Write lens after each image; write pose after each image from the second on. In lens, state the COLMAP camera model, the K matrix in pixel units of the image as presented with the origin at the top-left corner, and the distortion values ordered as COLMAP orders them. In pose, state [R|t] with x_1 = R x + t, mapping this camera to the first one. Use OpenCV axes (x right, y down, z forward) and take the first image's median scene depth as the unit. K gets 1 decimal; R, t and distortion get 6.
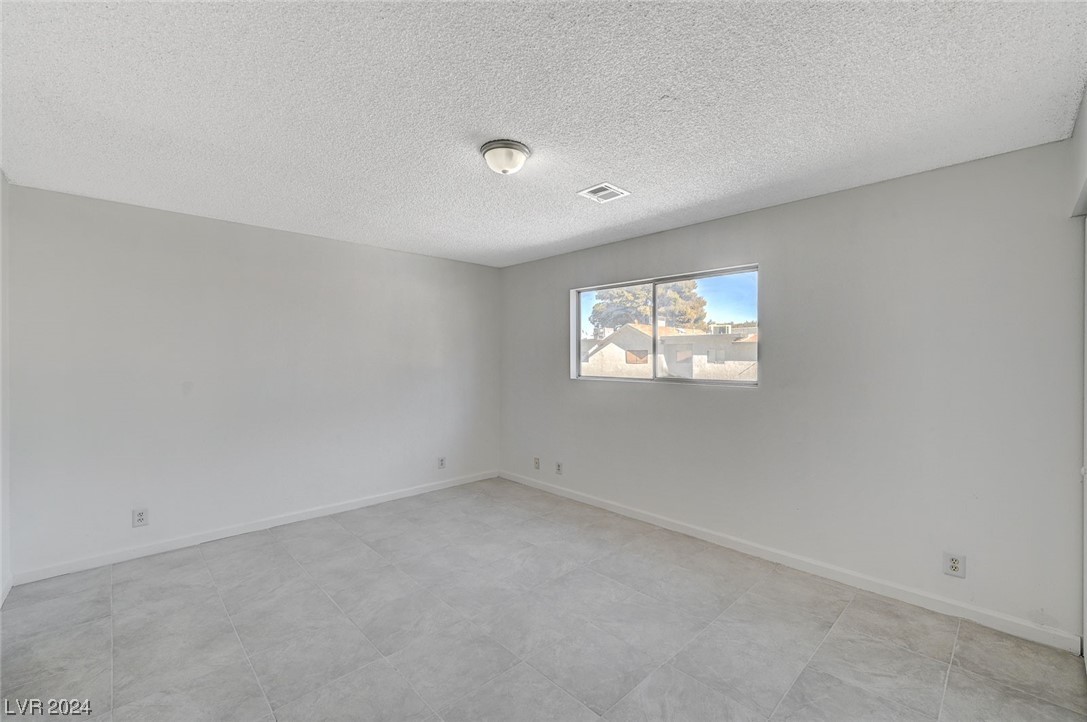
lens RADIAL K [[442.3, 0, 543.5], [0, 442.3, 361.0], [0, 0, 1]] dist [0.000333, 0.000111]
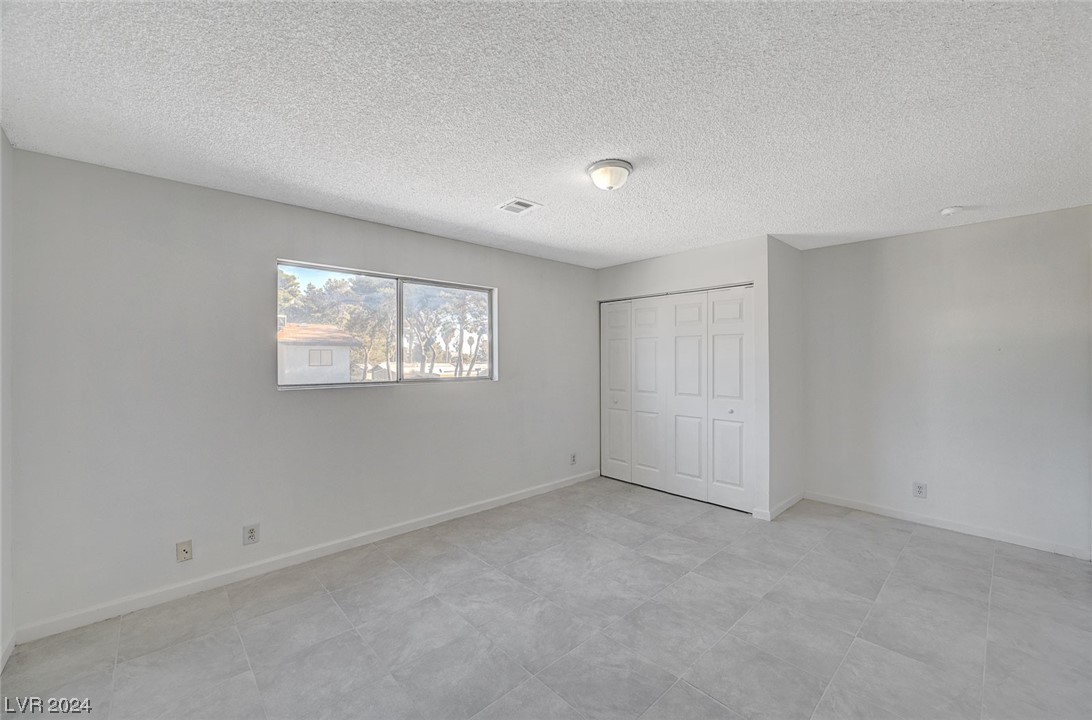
lens RADIAL K [[437.5, 0, 546.0], [0, 437.5, 360.0], [0, 0, 1]] dist [0.000946, 0.000084]
pose [[0.023826, -0.003268, 0.999711, -1.037329], [0.013452, 0.999905, 0.002948, -0.004739], [-0.999626, 0.013377, 0.023868, 1.009932]]
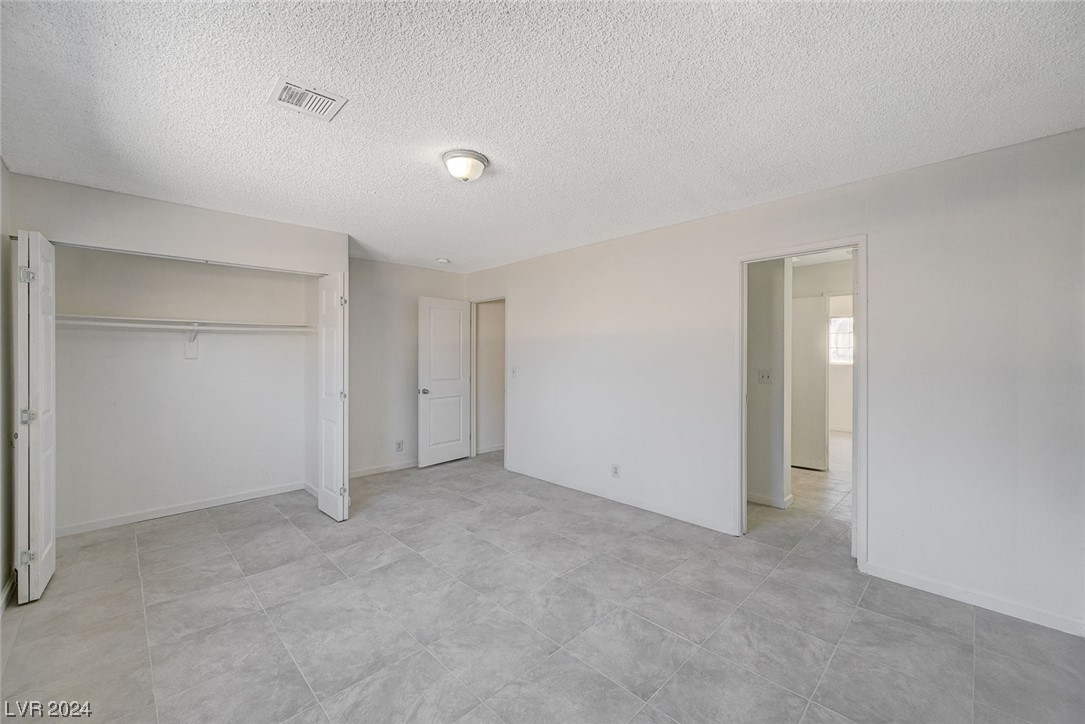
lens RADIAL K [[429.9, 0, 546.5], [0, 429.9, 363.8], [0, 0, 1]] dist [-0.003448, -0.000081]
pose [[-0.999797, 0.001995, -0.020041, -0.240329], [0.001416, 0.999582, 0.028880, -0.004015], [0.020090, 0.028845, -0.999382, 1.833637]]
